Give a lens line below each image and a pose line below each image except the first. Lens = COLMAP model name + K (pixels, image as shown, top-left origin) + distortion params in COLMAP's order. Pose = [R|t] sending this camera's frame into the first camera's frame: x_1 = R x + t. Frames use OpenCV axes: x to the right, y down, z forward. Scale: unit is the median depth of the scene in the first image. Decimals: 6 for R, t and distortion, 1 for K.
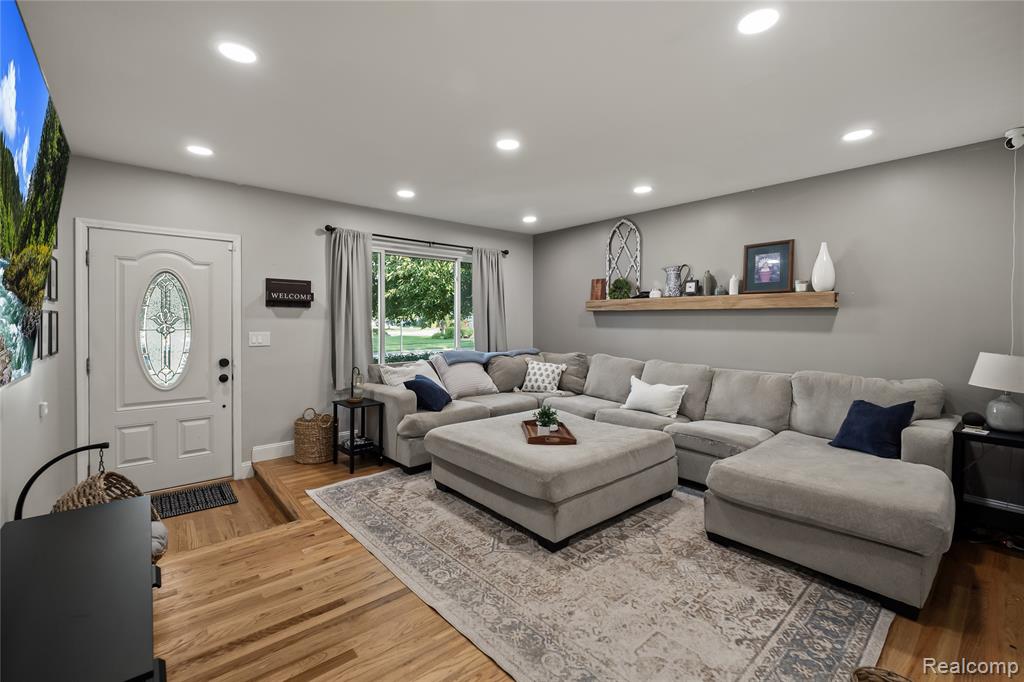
lens RADIAL K [[444.2, 0, 509.6], [0, 444.2, 324.5], [0, 0, 1]] dist [0.002524, -0.000640]
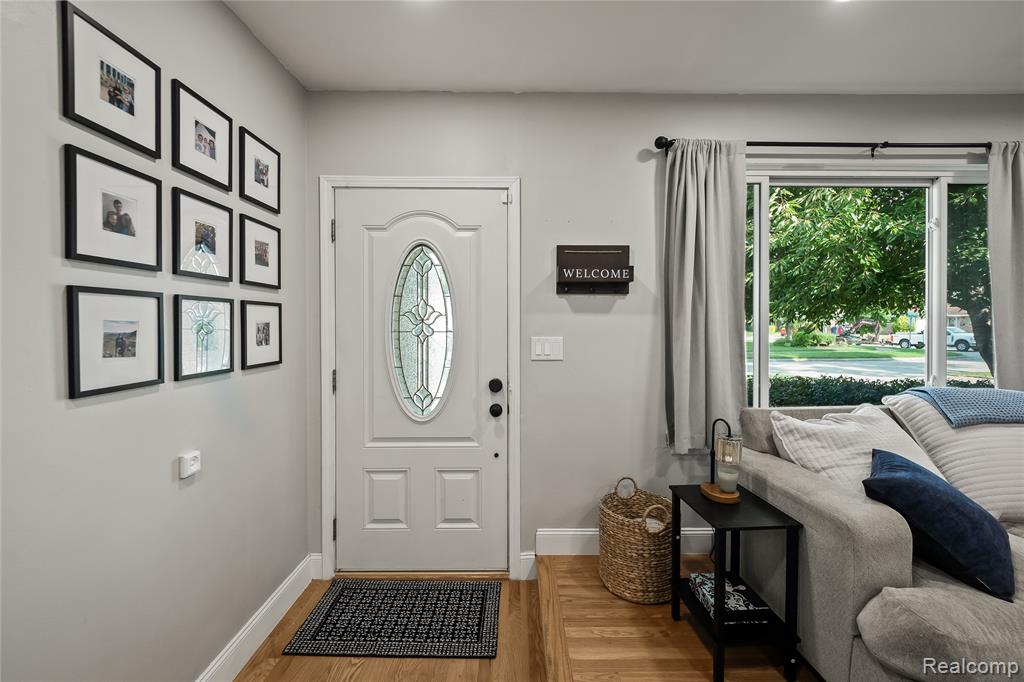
lens RADIAL K [[444.2, 0, 509.6], [0, 444.2, 324.5], [0, 0, 1]] dist [0.002524, -0.000640]
pose [[0.763578, 0.001018, -0.645715, -0.214997], [-0.002102, 0.999997, -0.000908, 0.001560], [0.645712, 0.002051, 0.763578, 0.508351]]
